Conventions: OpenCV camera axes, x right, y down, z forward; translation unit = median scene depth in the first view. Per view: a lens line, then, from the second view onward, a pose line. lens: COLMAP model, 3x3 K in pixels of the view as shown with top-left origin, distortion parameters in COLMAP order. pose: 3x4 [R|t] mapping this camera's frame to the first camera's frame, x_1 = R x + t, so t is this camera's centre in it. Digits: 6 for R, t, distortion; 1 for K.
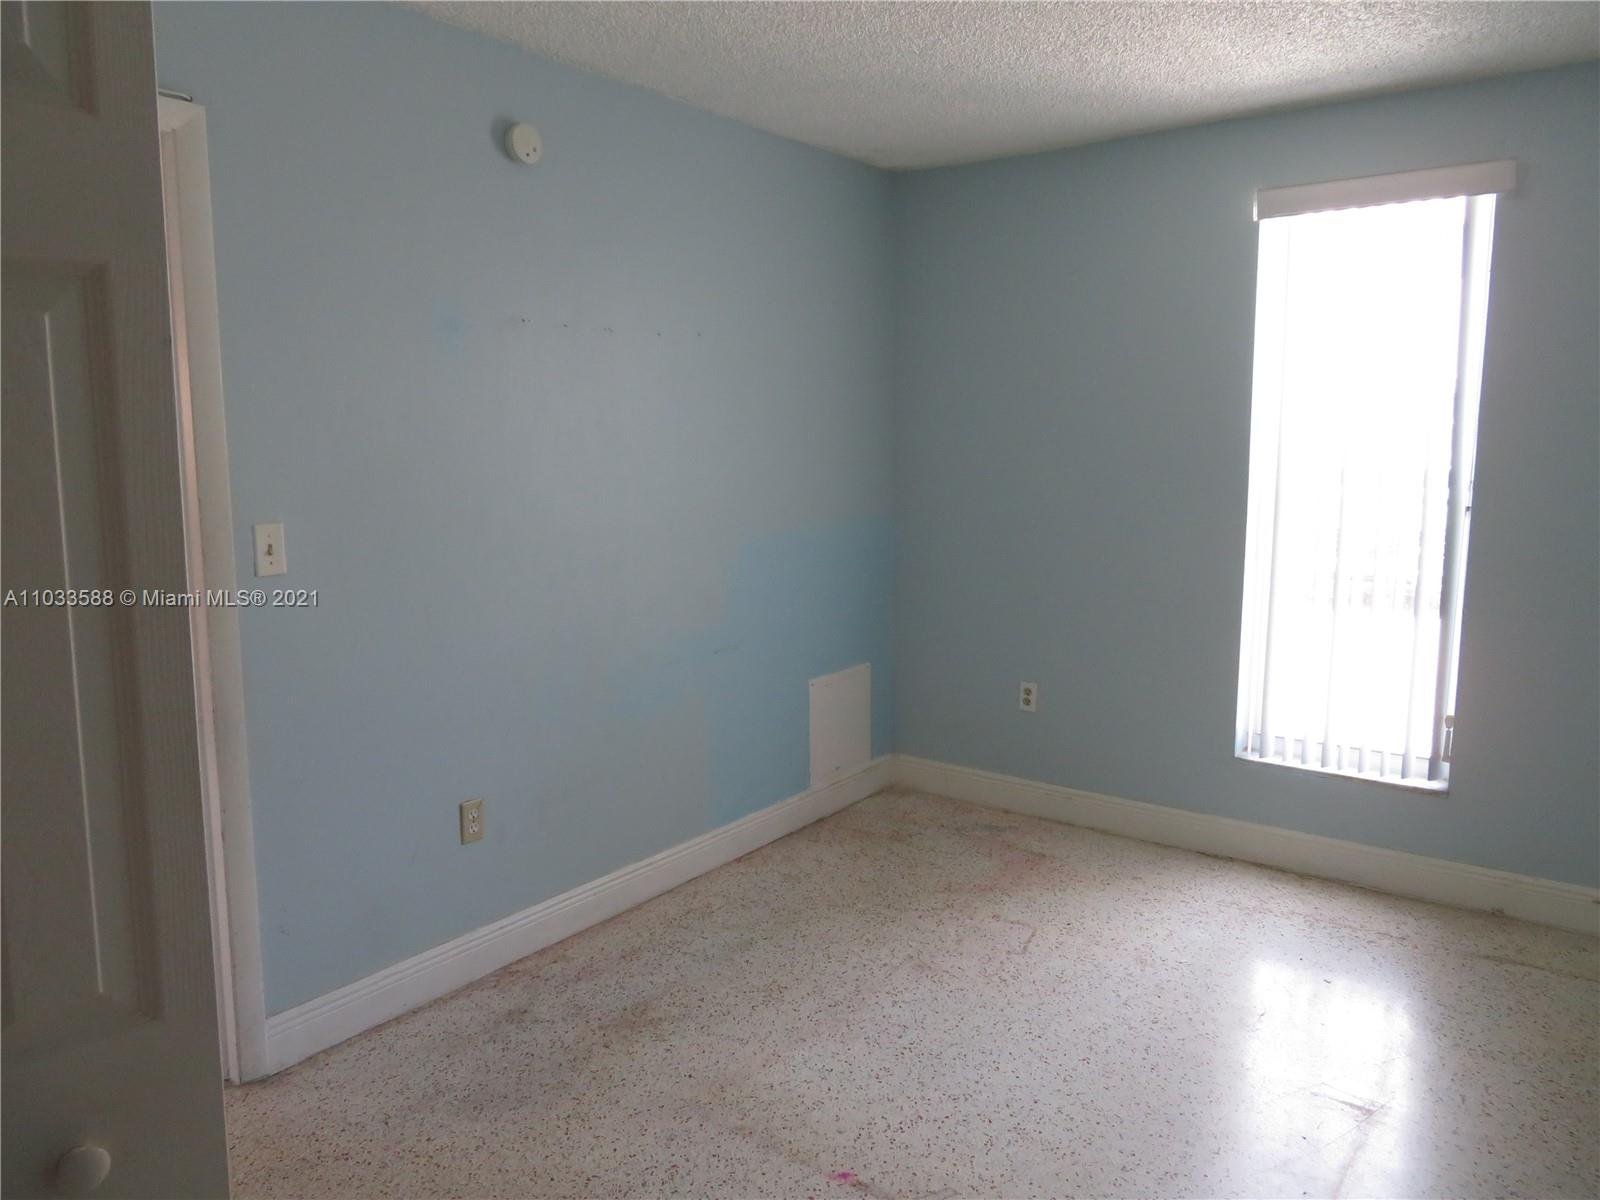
lens RADIAL K [[1140.6, 0, 794.7], [0, 1140.6, 600.9], [0, 0, 1]] dist [-0.026328, 0.018035]
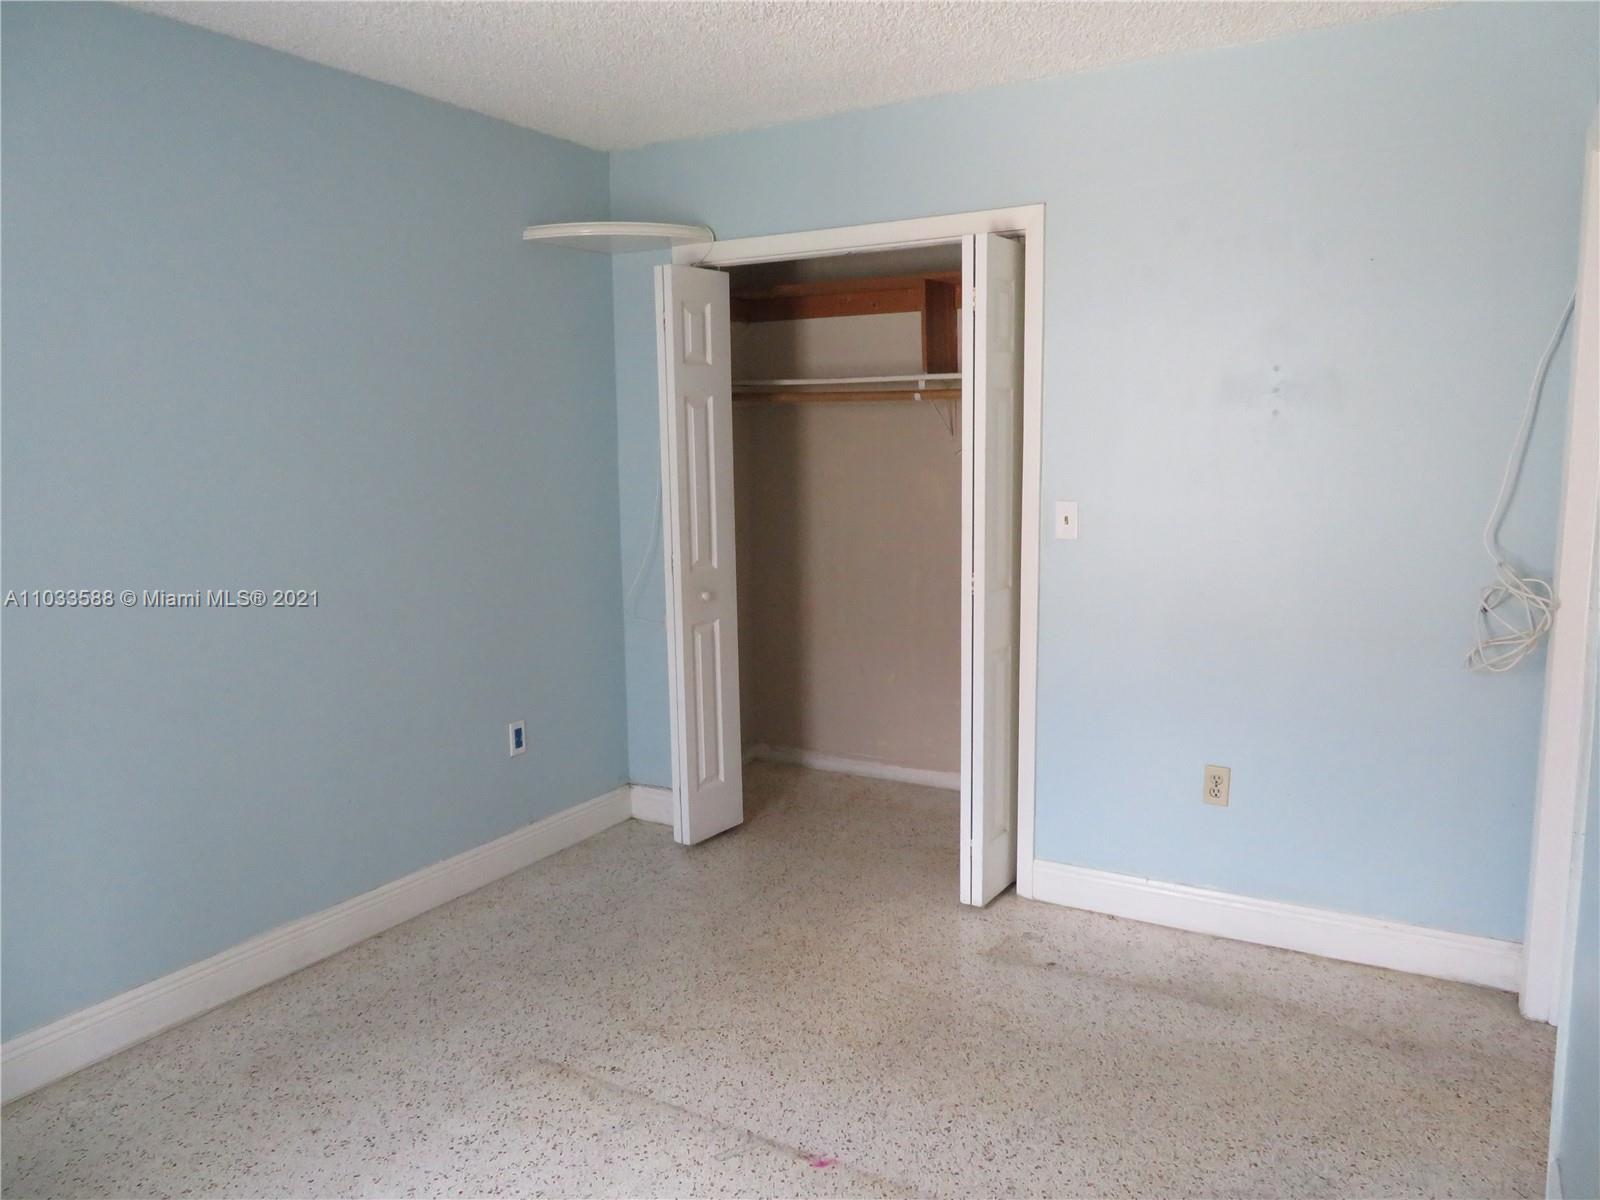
lens RADIAL K [[1140.6, 0, 799.2], [0, 1140.6, 594.6], [0, 0, 1]] dist [-0.026328, 0.018035]
pose [[-0.994145, 0.033341, -0.102785, 0.136590], [0.003652, 0.961032, 0.276412, -0.241800], [0.107996, 0.274418, -0.955527, 1.646841]]
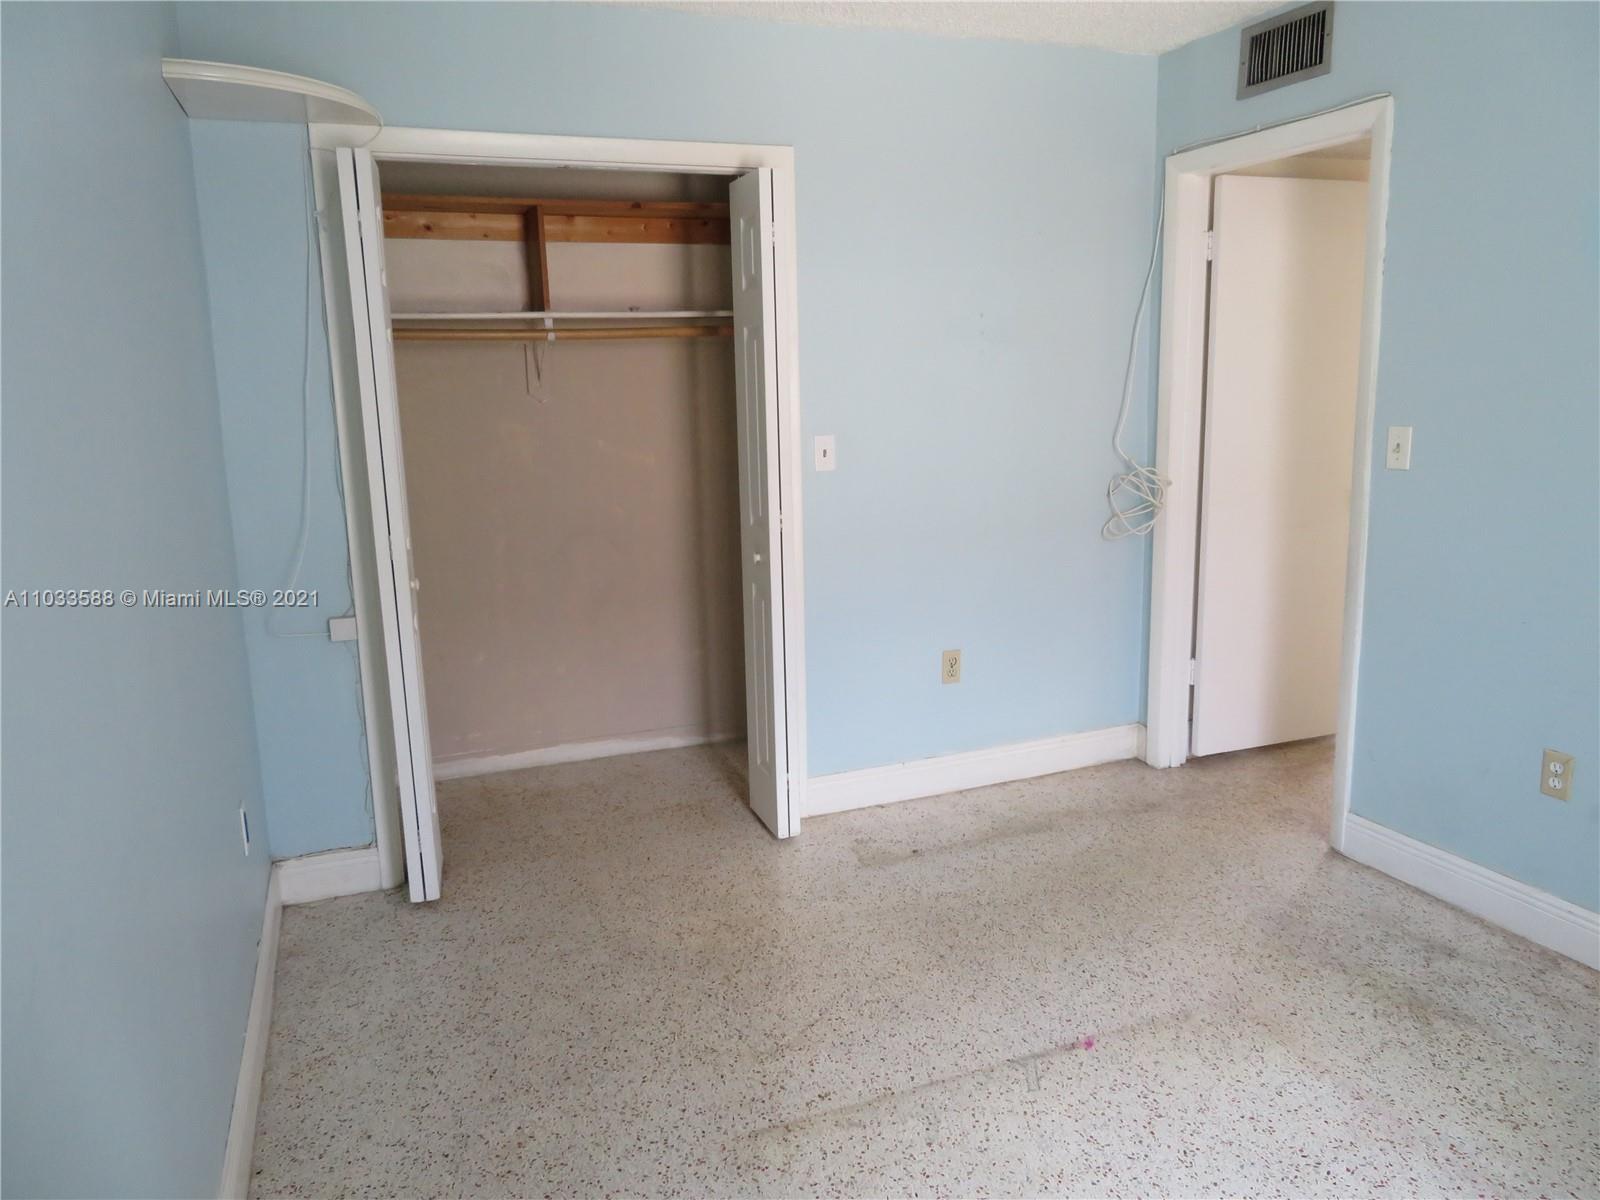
lens RADIAL K [[1140.6, 0, 803.6], [0, 1140.6, 595.6], [0, 0, 1]] dist [-0.026328, 0.018035]
pose [[-0.522757, 0.177562, -0.833785, 0.919900], [-0.090620, 0.960951, 0.261459, -0.153519], [0.847652, 0.212237, -0.486253, 1.084421]]
